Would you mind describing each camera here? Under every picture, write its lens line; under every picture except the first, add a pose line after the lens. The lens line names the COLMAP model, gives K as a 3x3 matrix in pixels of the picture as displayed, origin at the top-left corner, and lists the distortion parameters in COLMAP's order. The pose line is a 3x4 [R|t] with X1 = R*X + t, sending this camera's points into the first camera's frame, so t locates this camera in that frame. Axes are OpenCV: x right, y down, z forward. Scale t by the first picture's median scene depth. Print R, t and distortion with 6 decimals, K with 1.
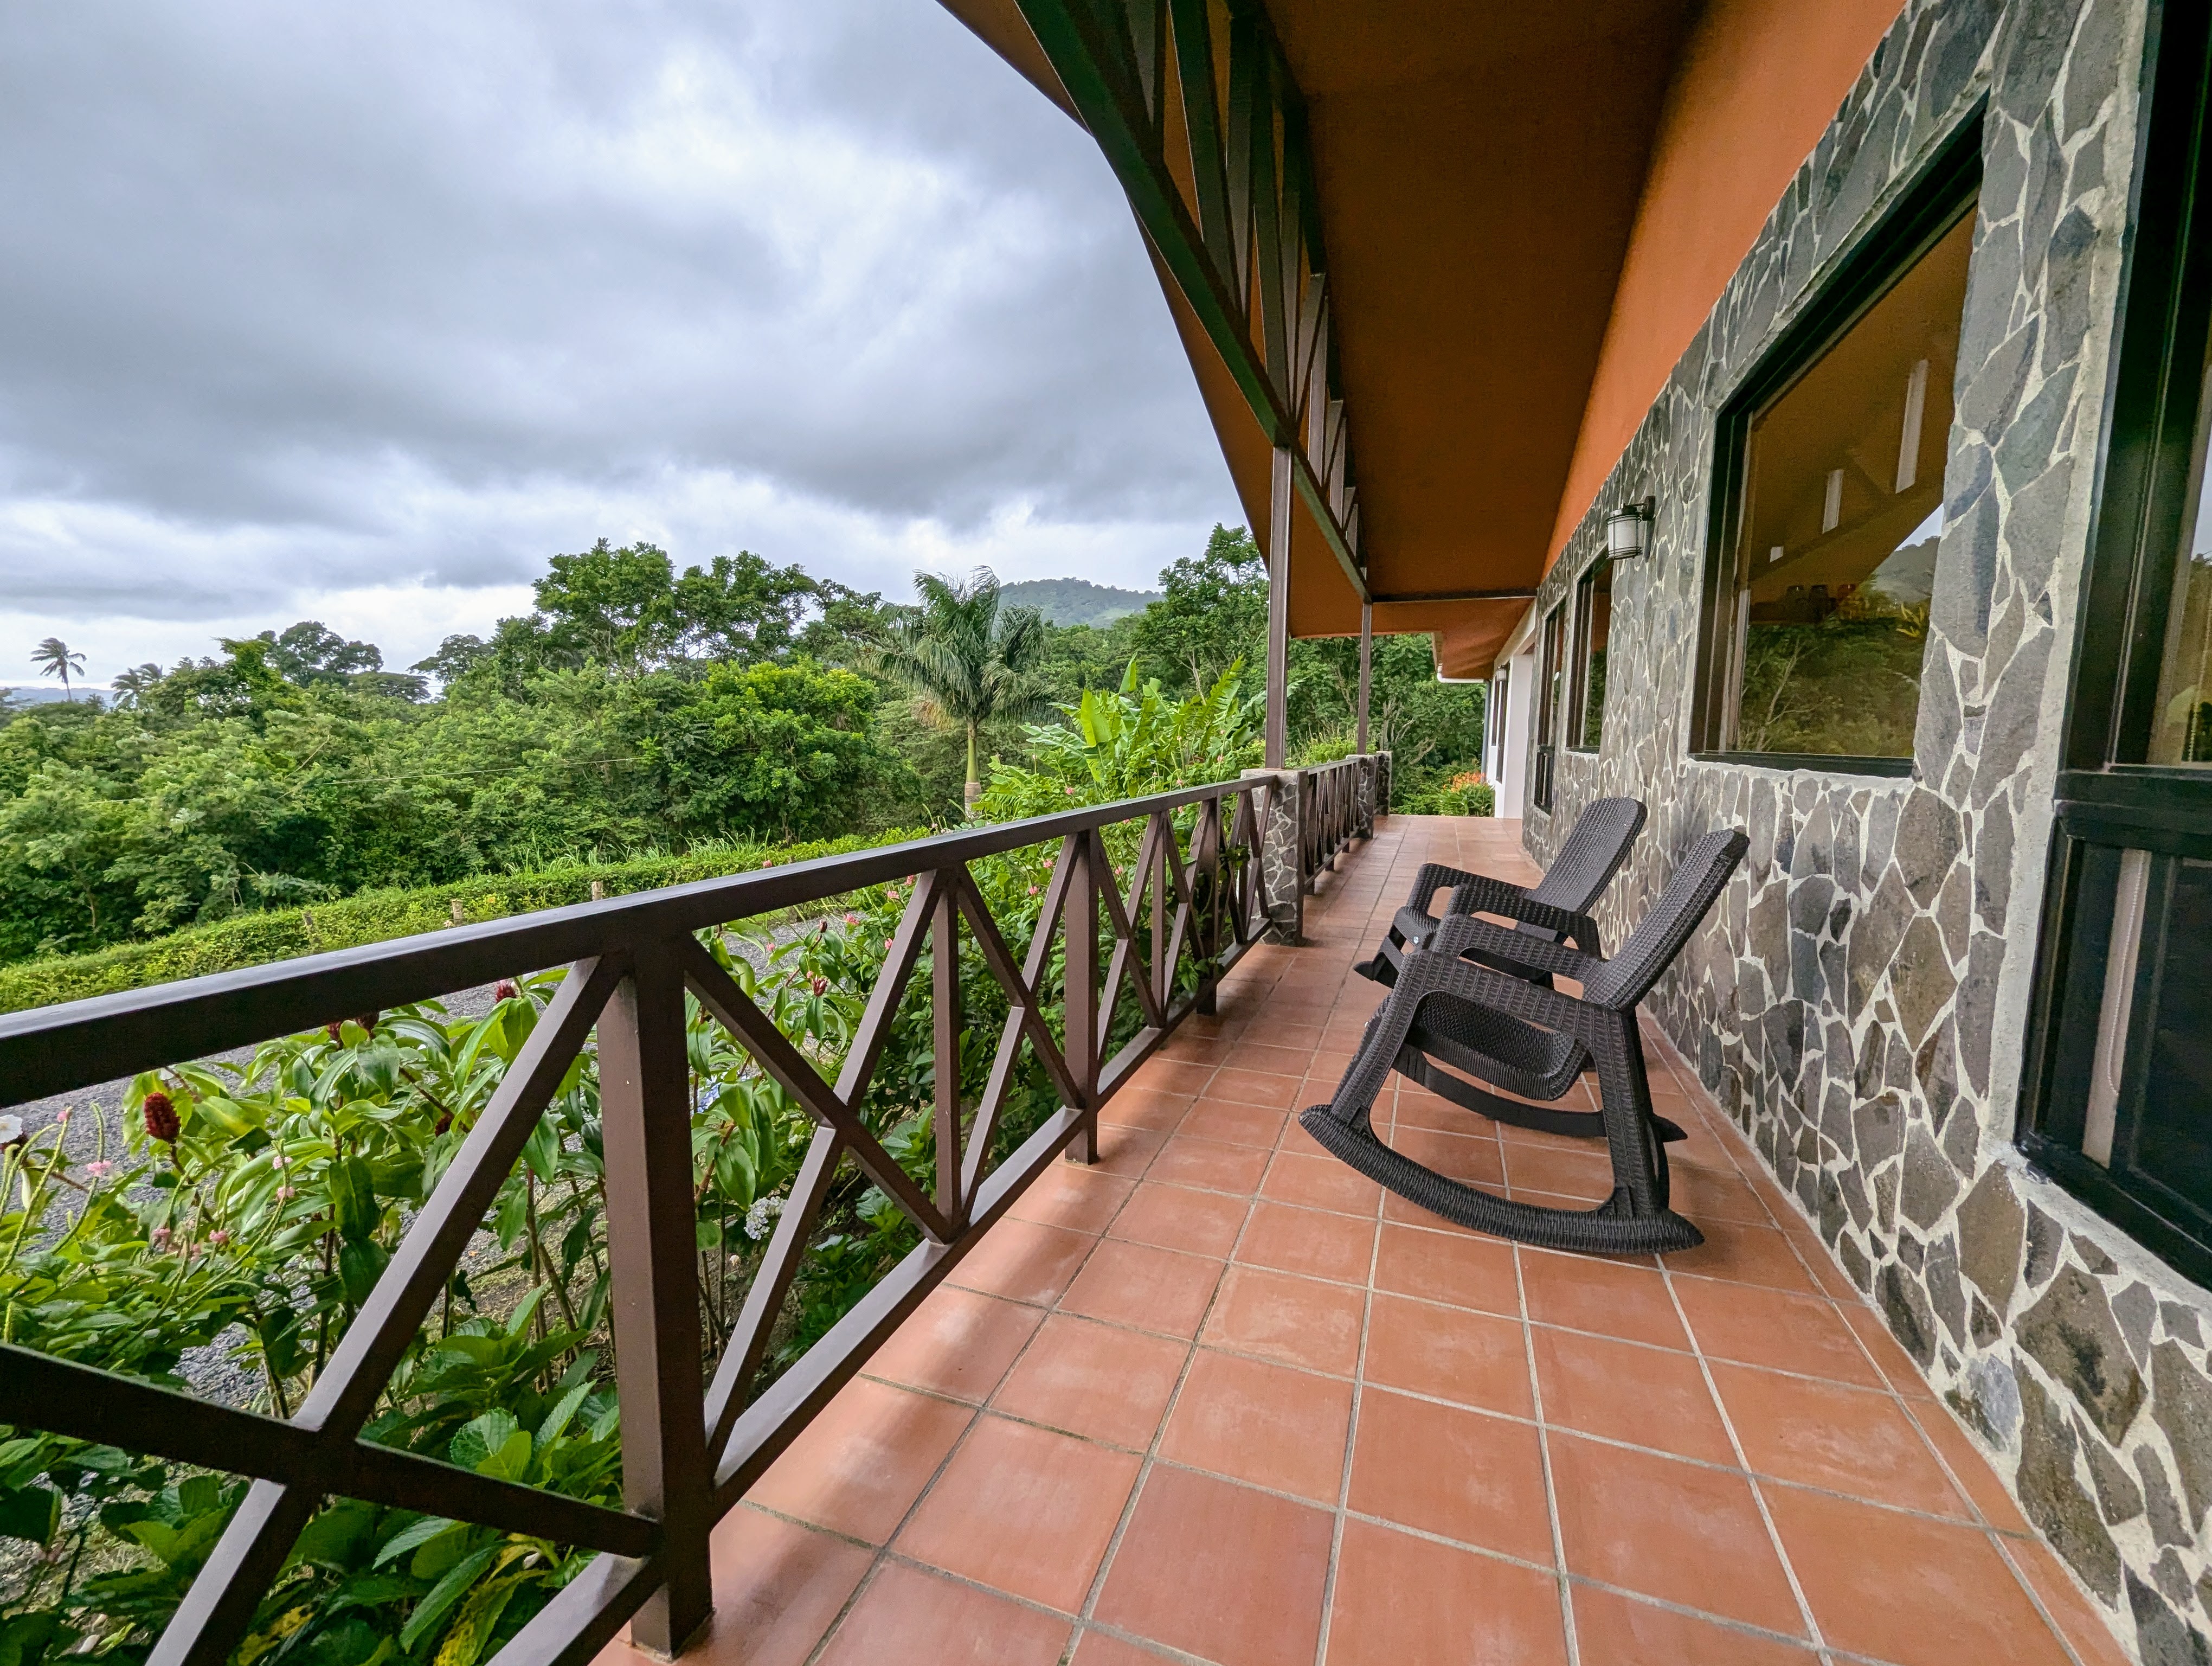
lens RADIAL K [[919.8, 0, 1113.1], [0, 919.8, 847.7], [0, 0, 1]] dist [0.009331, -0.003600]
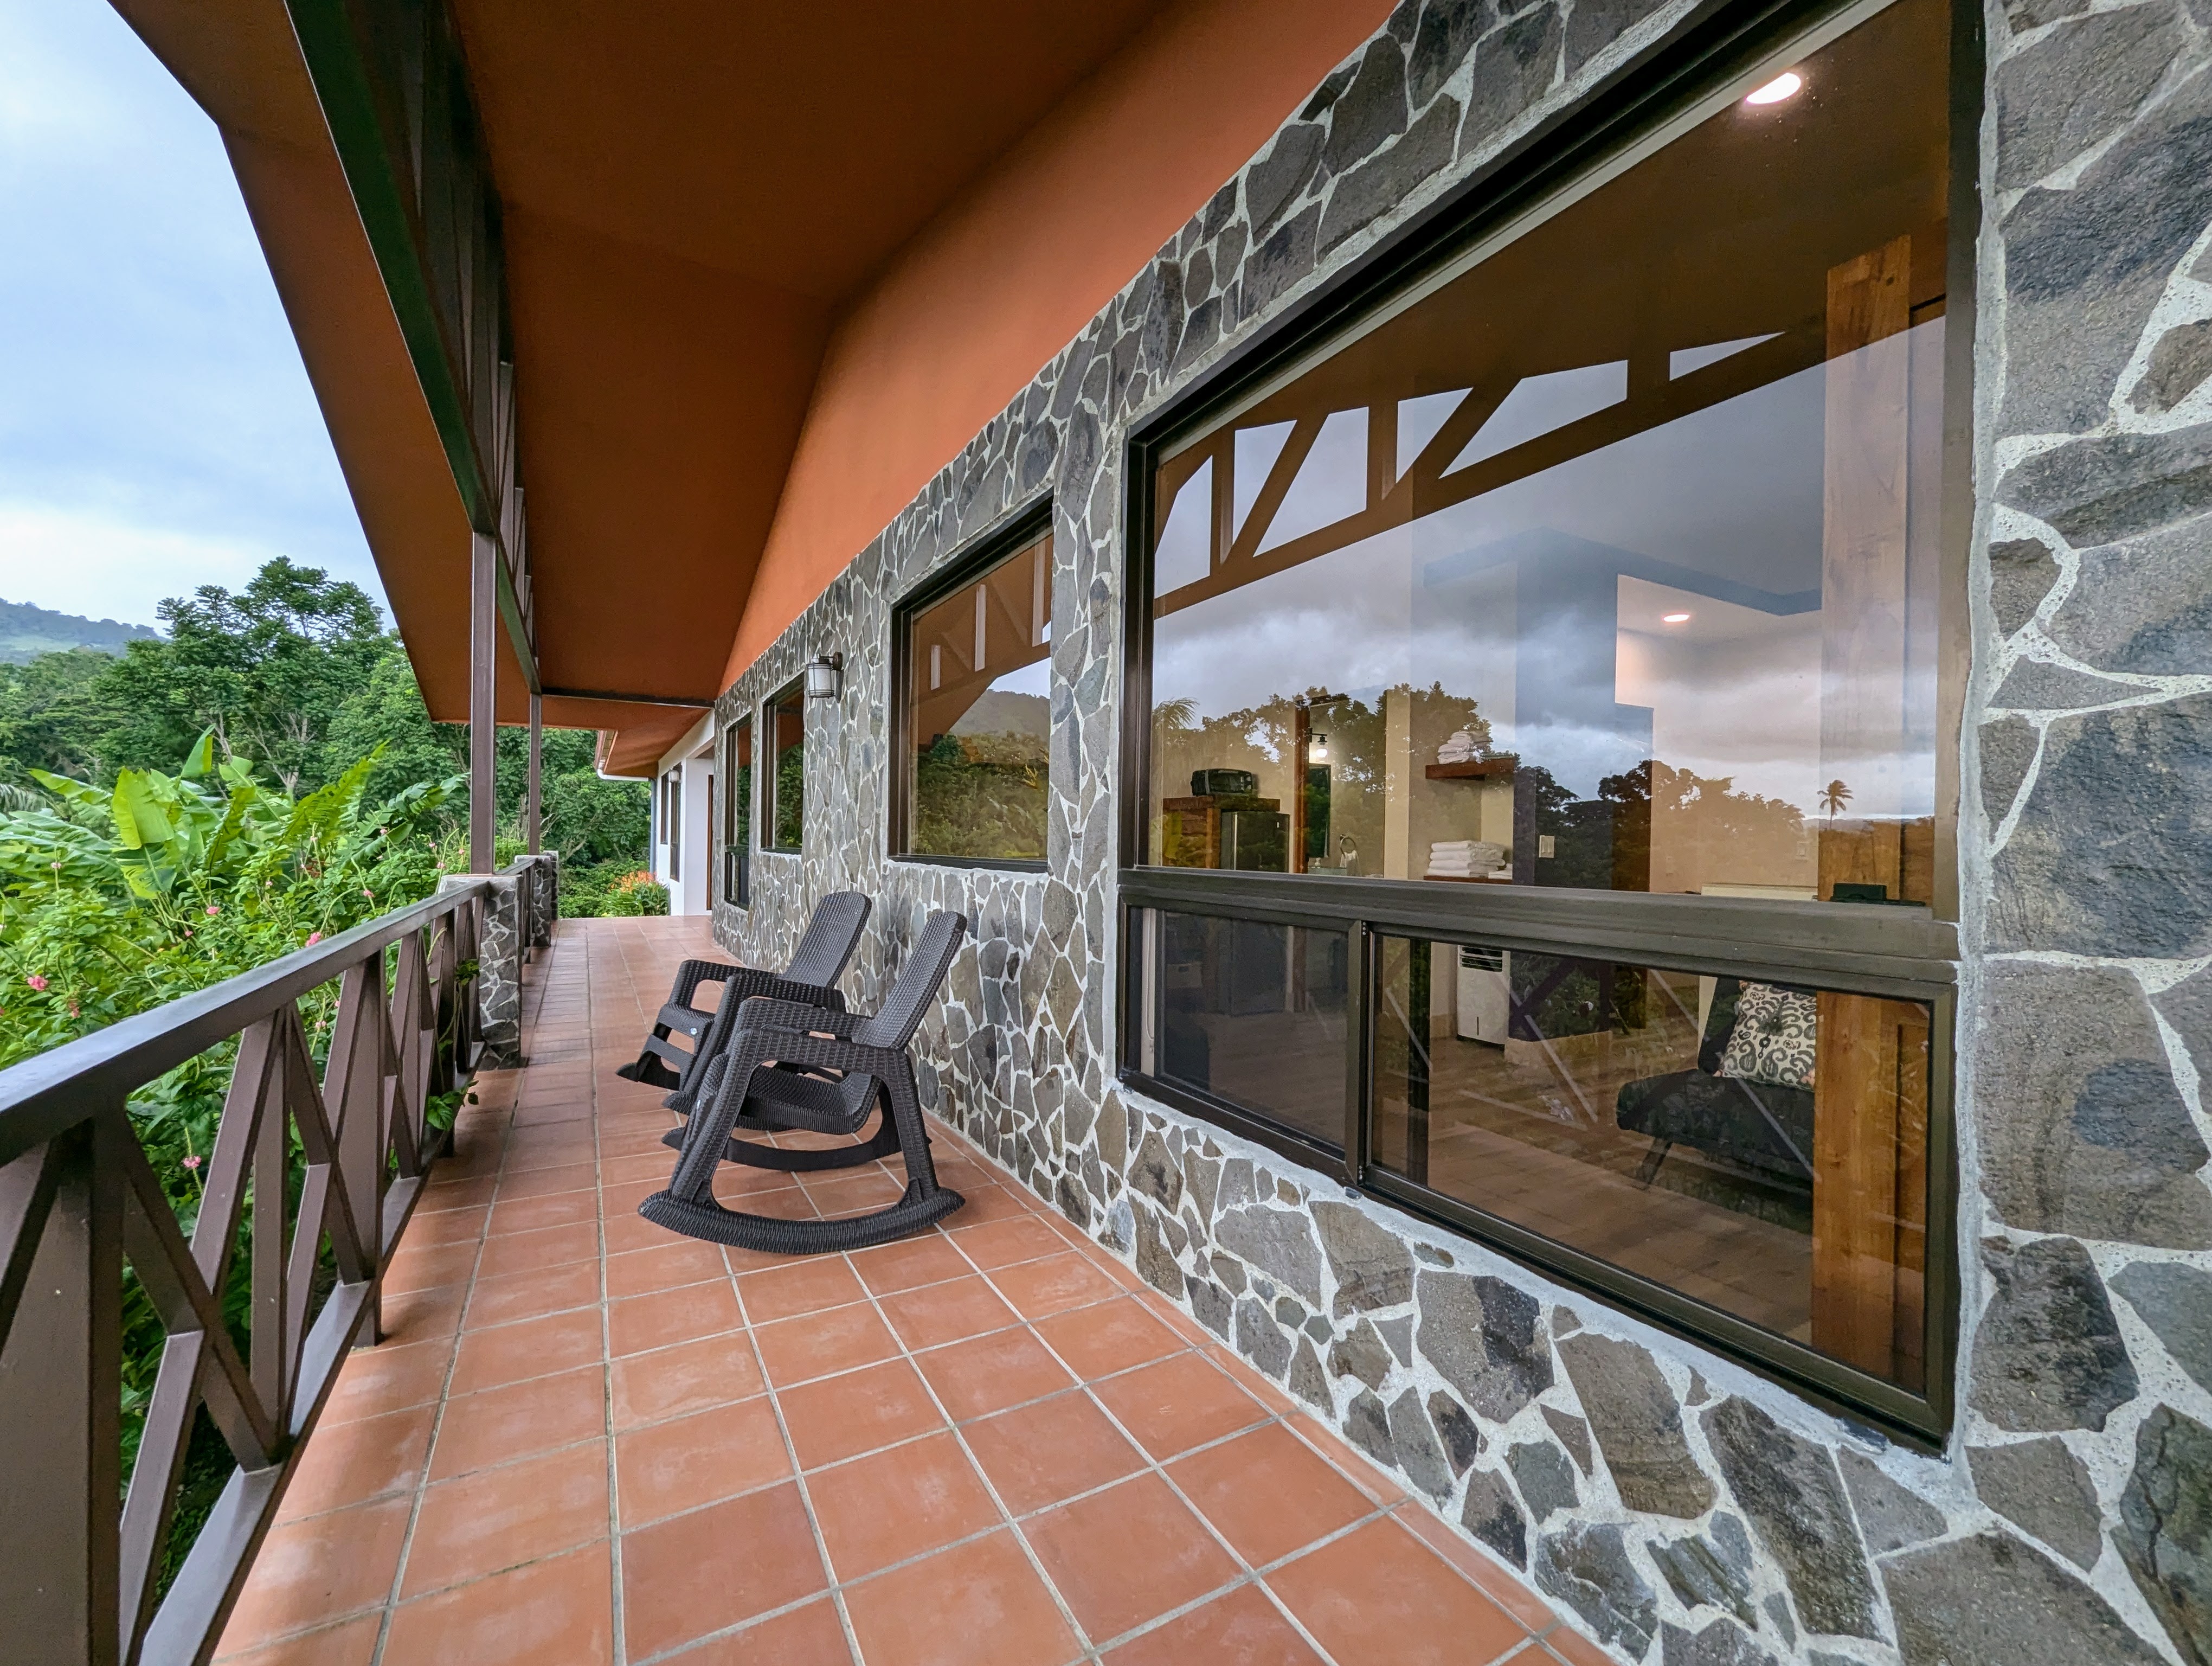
lens RADIAL K [[918.8, 0, 1114.8], [0, 918.8, 851.0], [0, 0, 1]] dist [0.004113, 0.000412]
pose [[0.646783, -0.004349, 0.762662, -0.276747], [0.081542, 0.994646, -0.063481, -0.001432], [-0.758303, 0.103248, 0.643675, -0.135137]]
